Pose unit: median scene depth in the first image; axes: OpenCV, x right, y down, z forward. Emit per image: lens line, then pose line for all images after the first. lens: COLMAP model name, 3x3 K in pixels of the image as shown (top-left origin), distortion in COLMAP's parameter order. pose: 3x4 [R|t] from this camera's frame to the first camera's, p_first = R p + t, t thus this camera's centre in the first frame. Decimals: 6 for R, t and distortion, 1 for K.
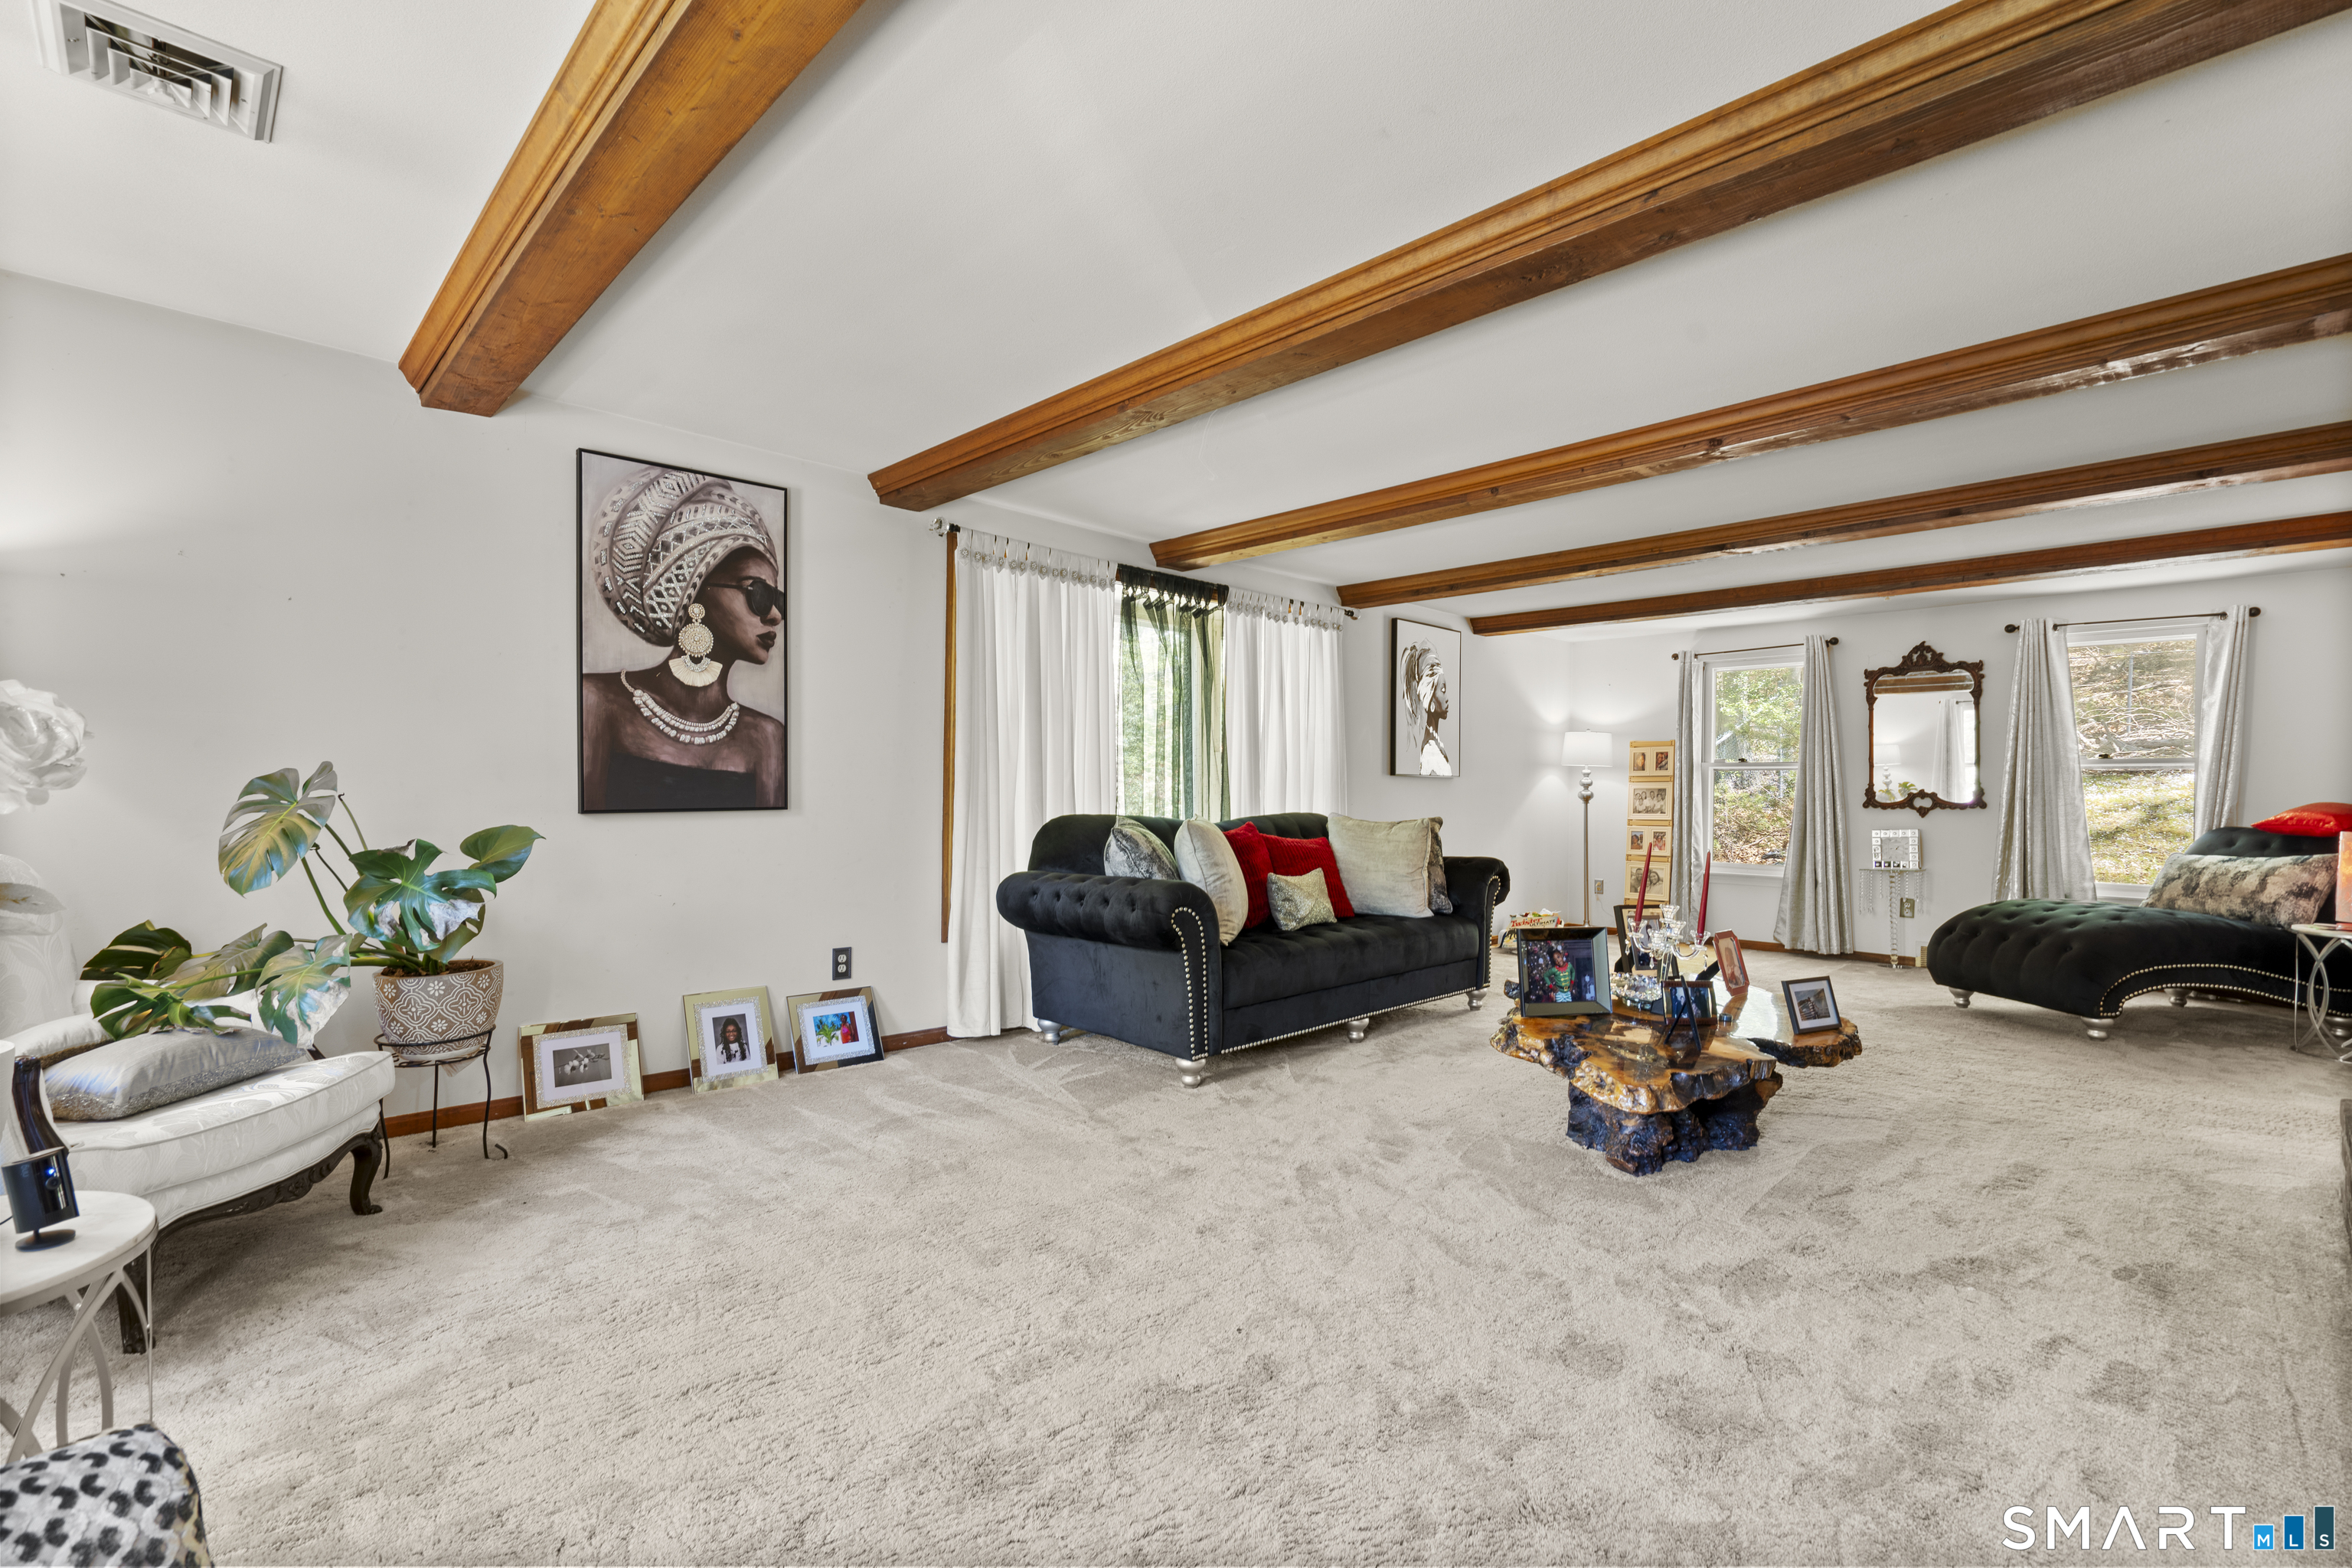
lens RADIAL K [[1050.8, 0, 1168.4], [0, 1050.8, 789.6], [0, 0, 1]] dist [-0.010627, 0.003753]
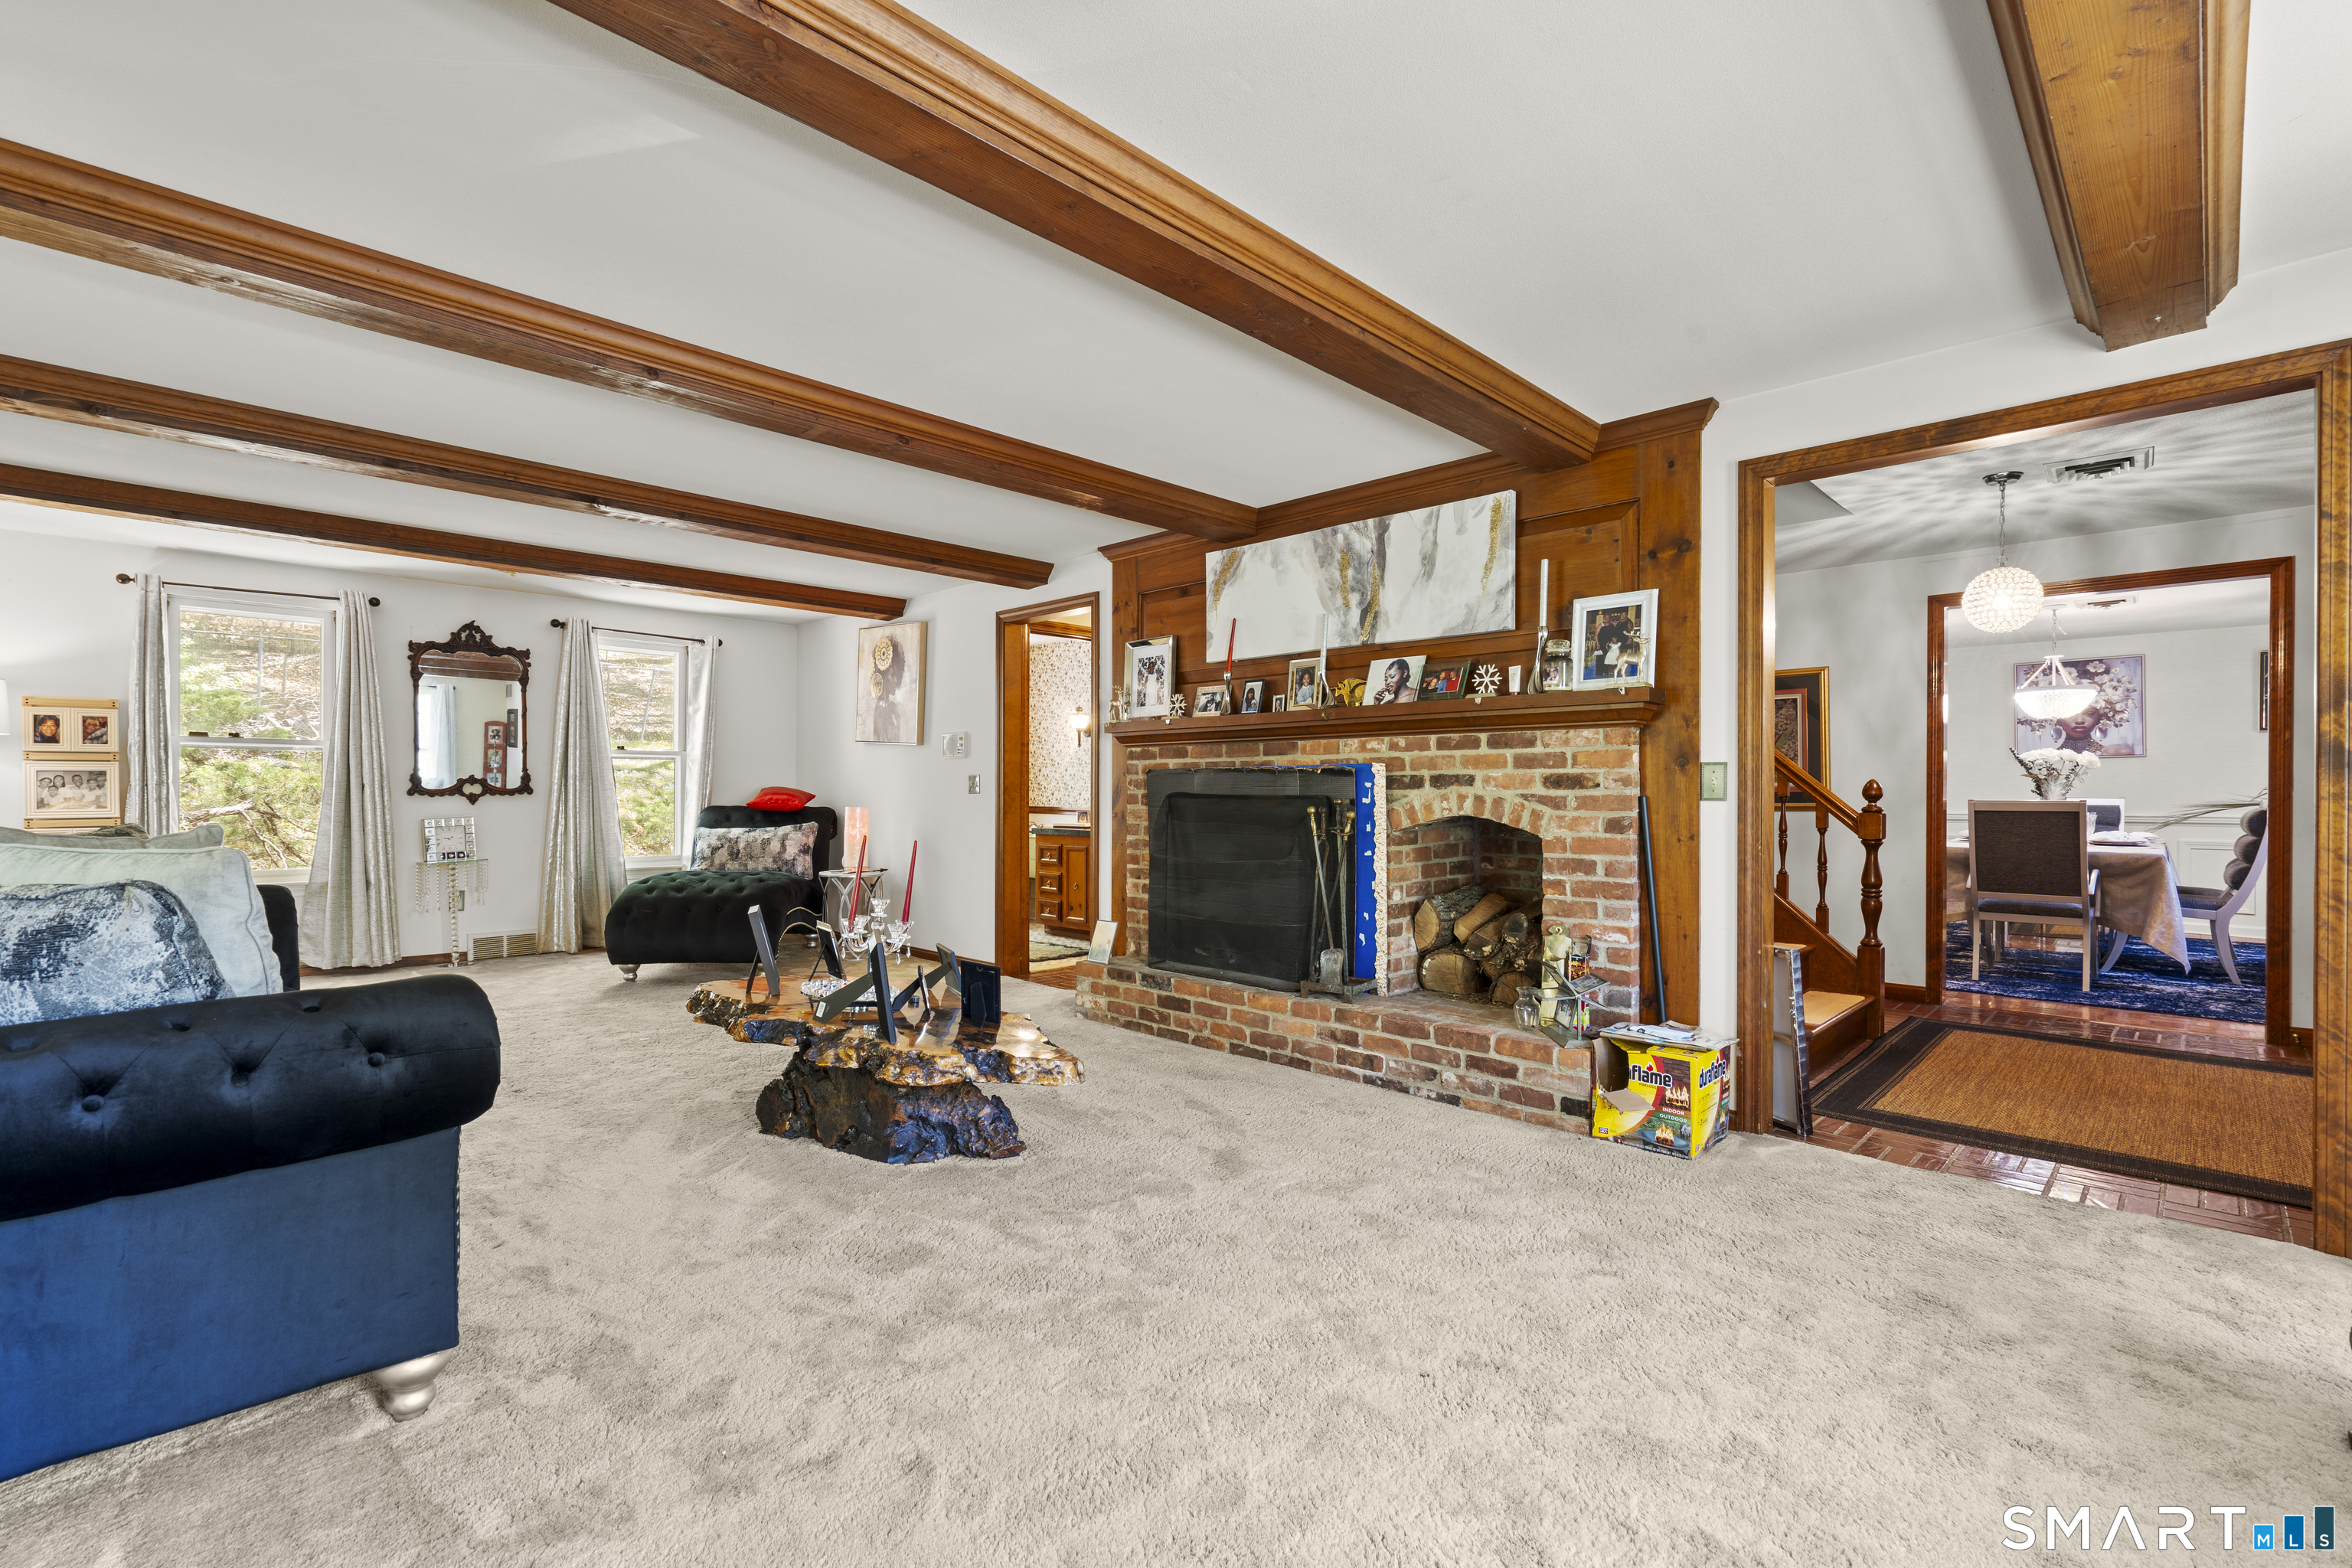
lens RADIAL K [[1050.8, 0, 1177.3], [0, 1050.8, 790.3], [0, 0, 1]] dist [-0.010627, 0.003753]
pose [[-0.029848, -0.010252, 0.999502, -0.396481], [-0.008141, 0.999917, 0.010013, -0.002007], [-0.999521, -0.007838, -0.029929, 0.590829]]
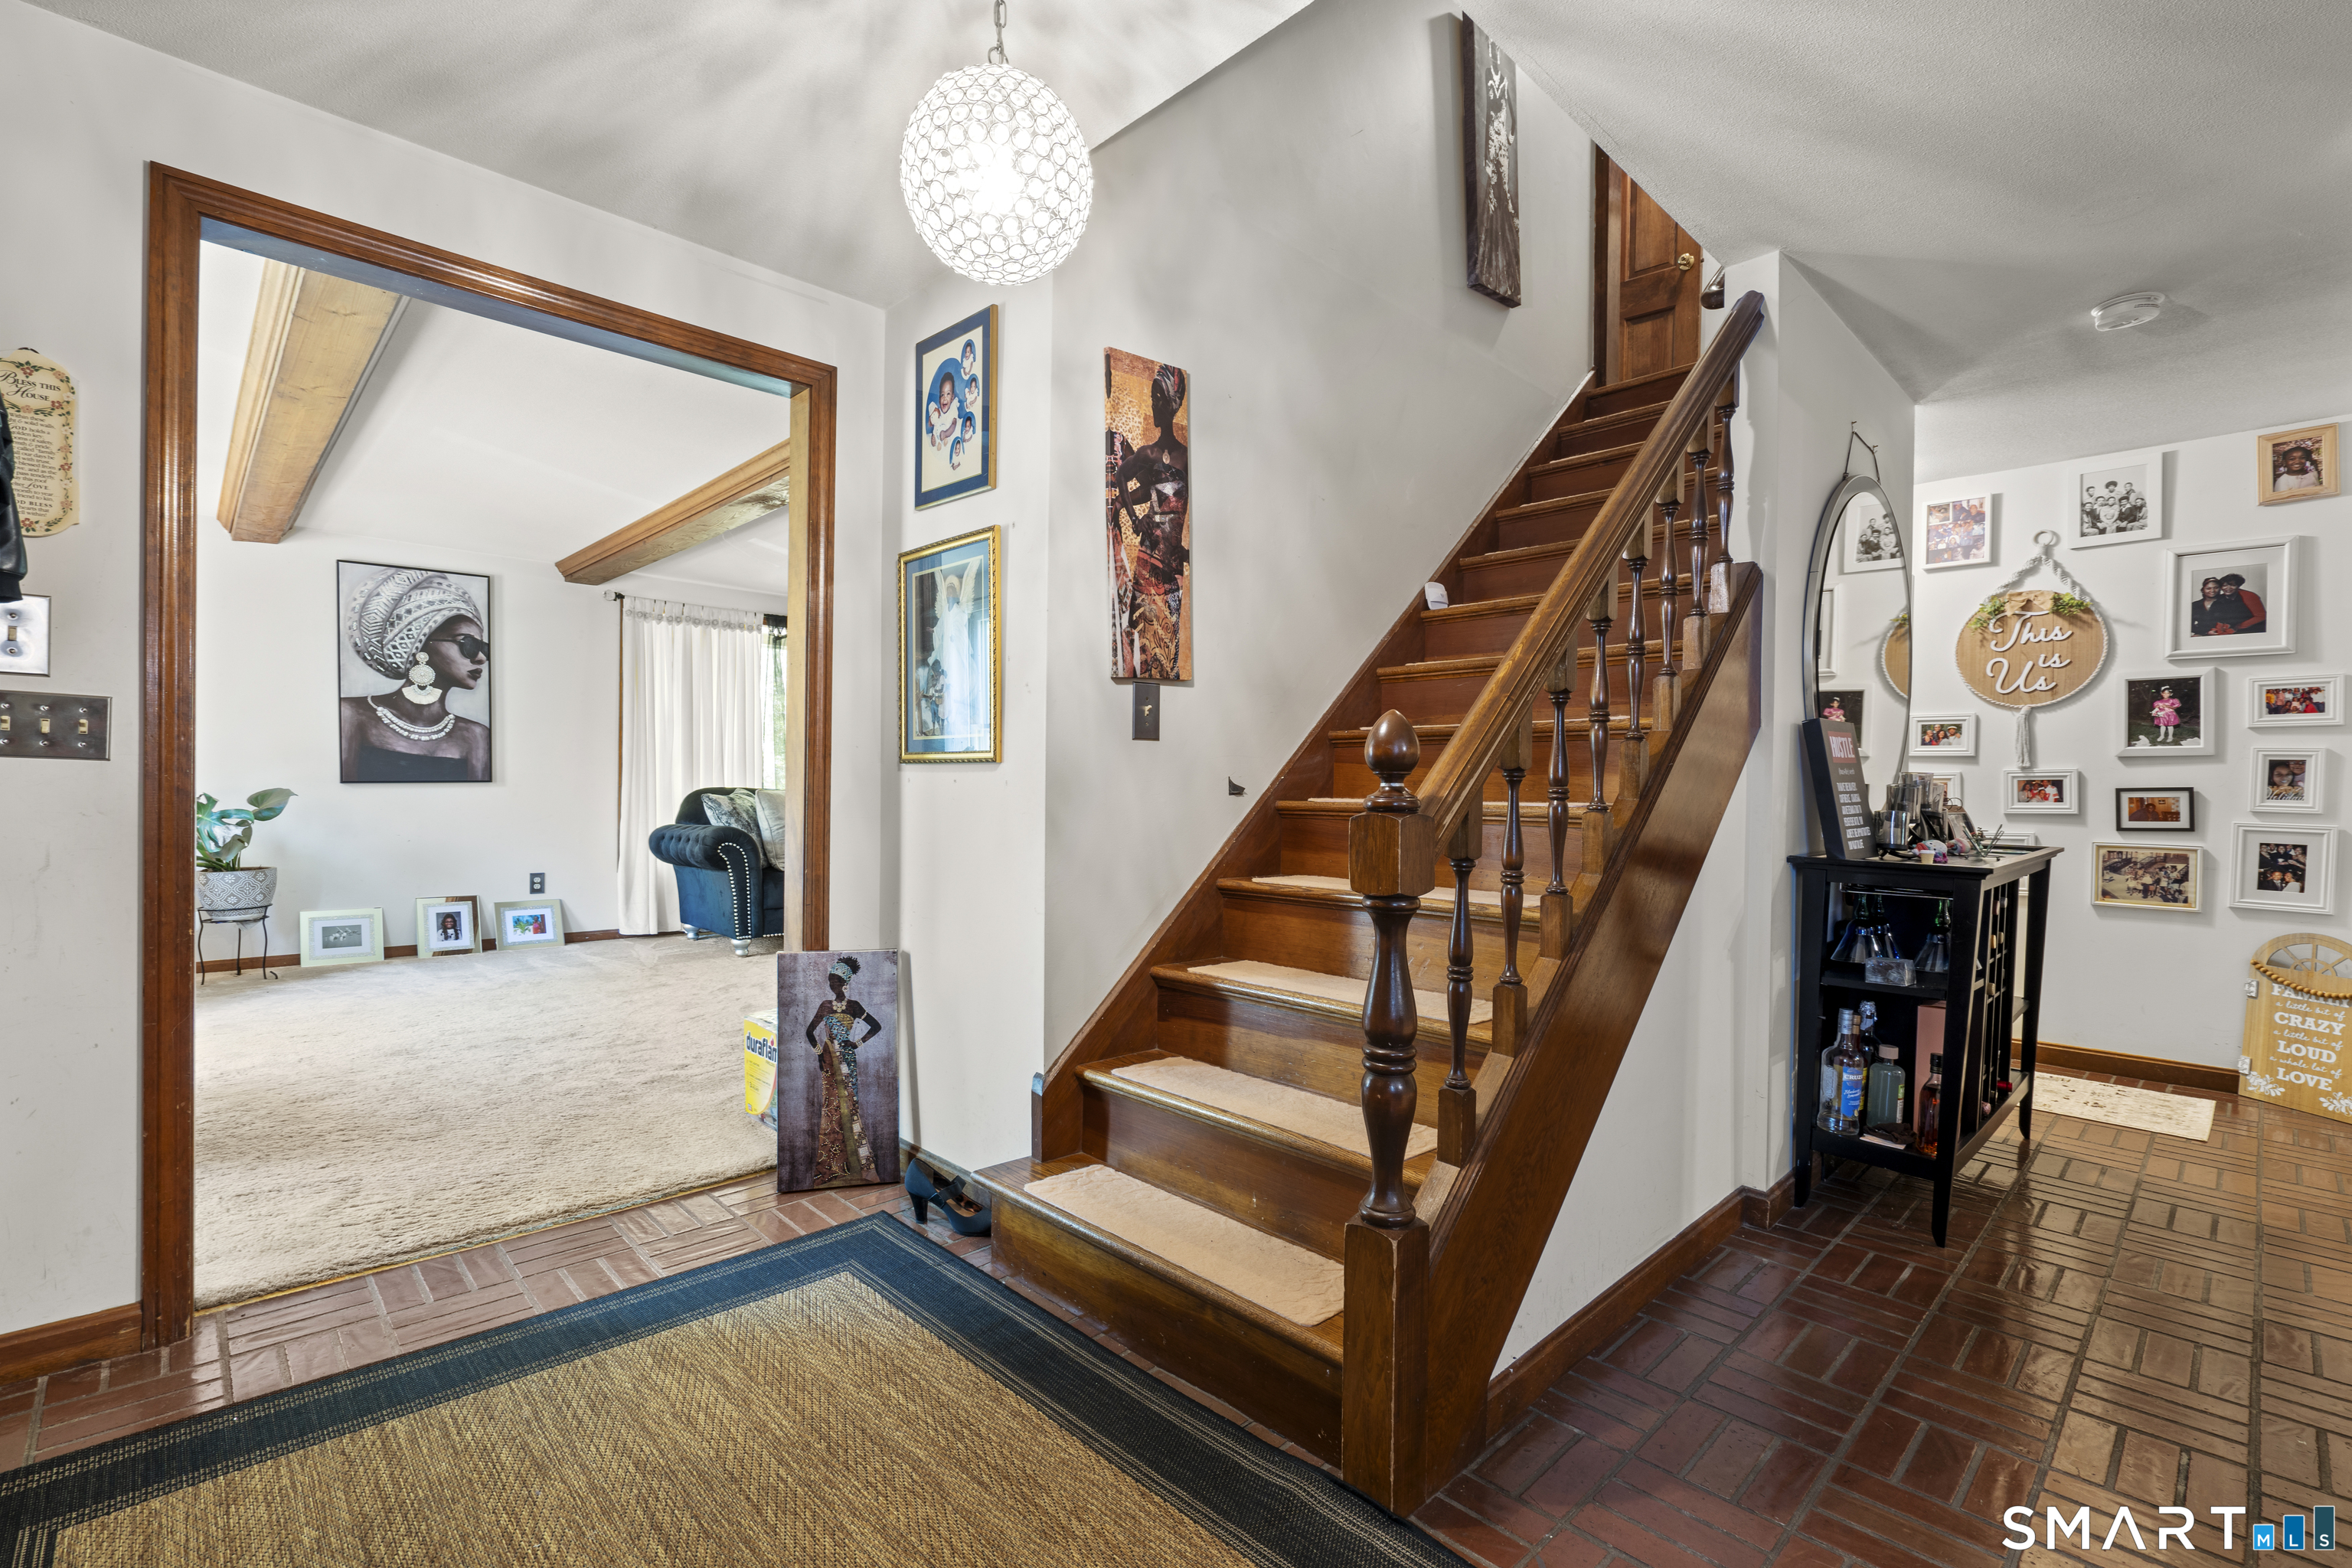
lens RADIAL K [[1050.8, 0, 1171.9], [0, 1050.8, 789.4], [0, 0, 1]] dist [-0.010627, 0.003753]
pose [[0.999986, 0.000893, 0.005175, 0.582530], [-0.000938, 0.999962, 0.008675, 0.013763], [-0.005167, -0.008679, 0.999949, -0.510430]]
